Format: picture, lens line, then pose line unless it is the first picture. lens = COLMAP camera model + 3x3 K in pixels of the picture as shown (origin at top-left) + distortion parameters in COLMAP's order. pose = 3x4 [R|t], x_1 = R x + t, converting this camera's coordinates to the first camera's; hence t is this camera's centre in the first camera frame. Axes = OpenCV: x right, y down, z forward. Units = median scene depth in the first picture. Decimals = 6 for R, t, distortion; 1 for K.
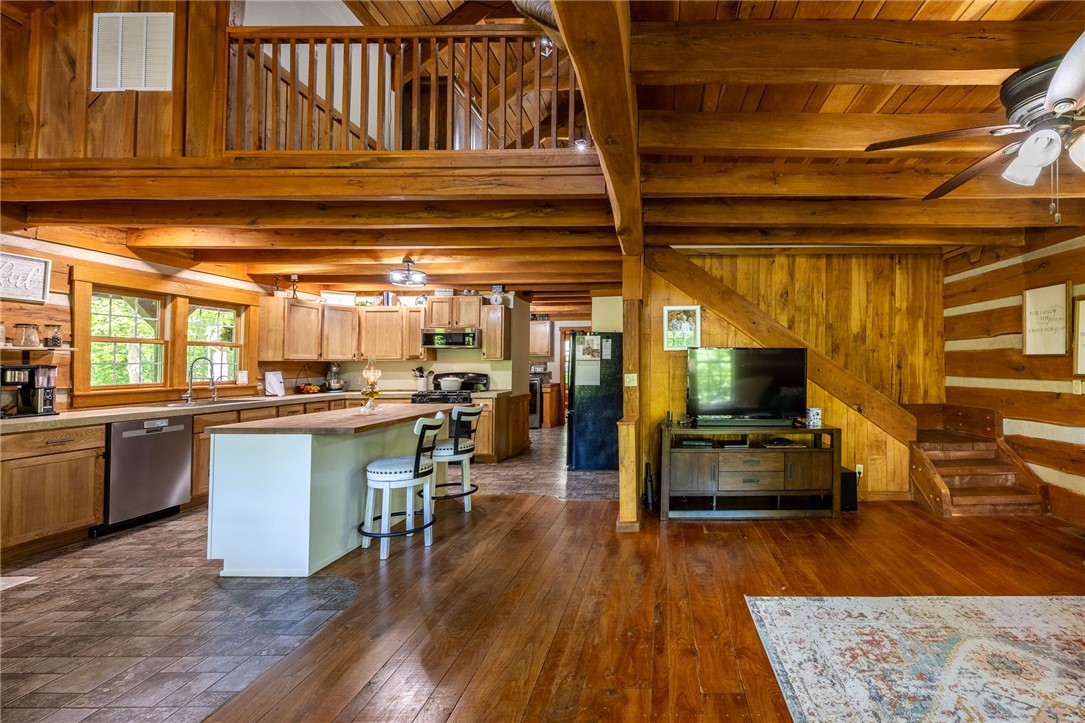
lens RADIAL K [[447.1, 0, 674.7], [0, 447.1, 350.5], [0, 0, 1]] dist [-0.002420, 0.000098]
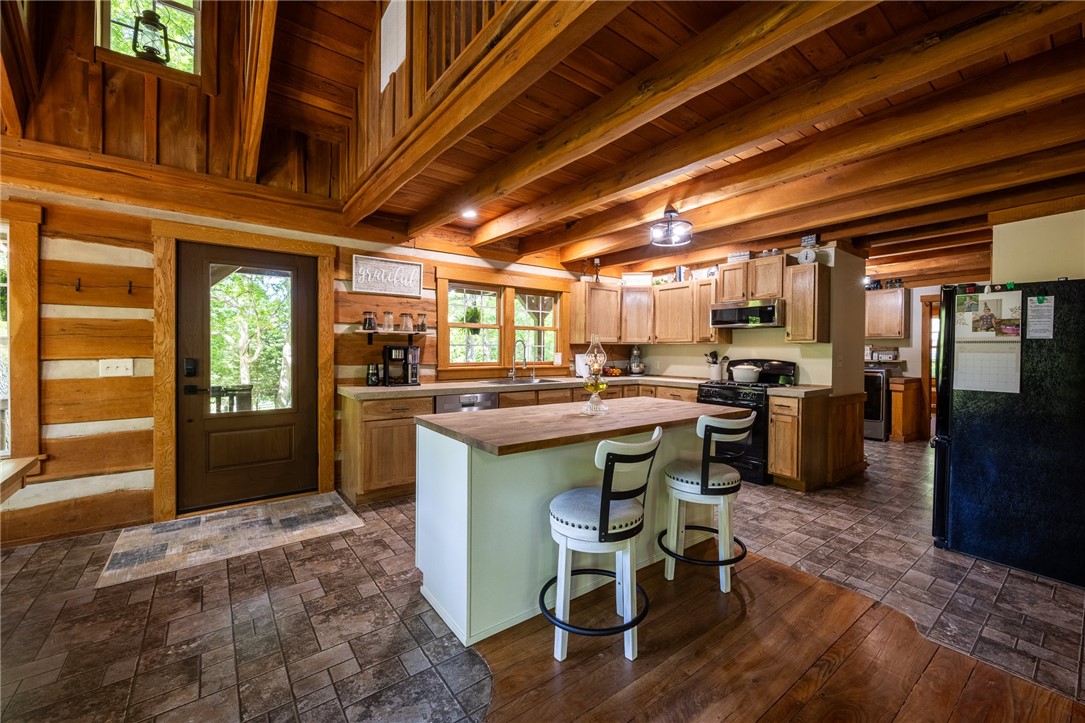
lens RADIAL K [[447.1, 0, 565.7], [0, 447.1, 349.6], [0, 0, 1]] dist [-0.002420, 0.000098]
pose [[0.599875, 0.008661, -0.800047, -0.097081], [0.015518, 0.999627, 0.022457, 0.015558], [0.799943, -0.025886, 0.599517, 0.406762]]
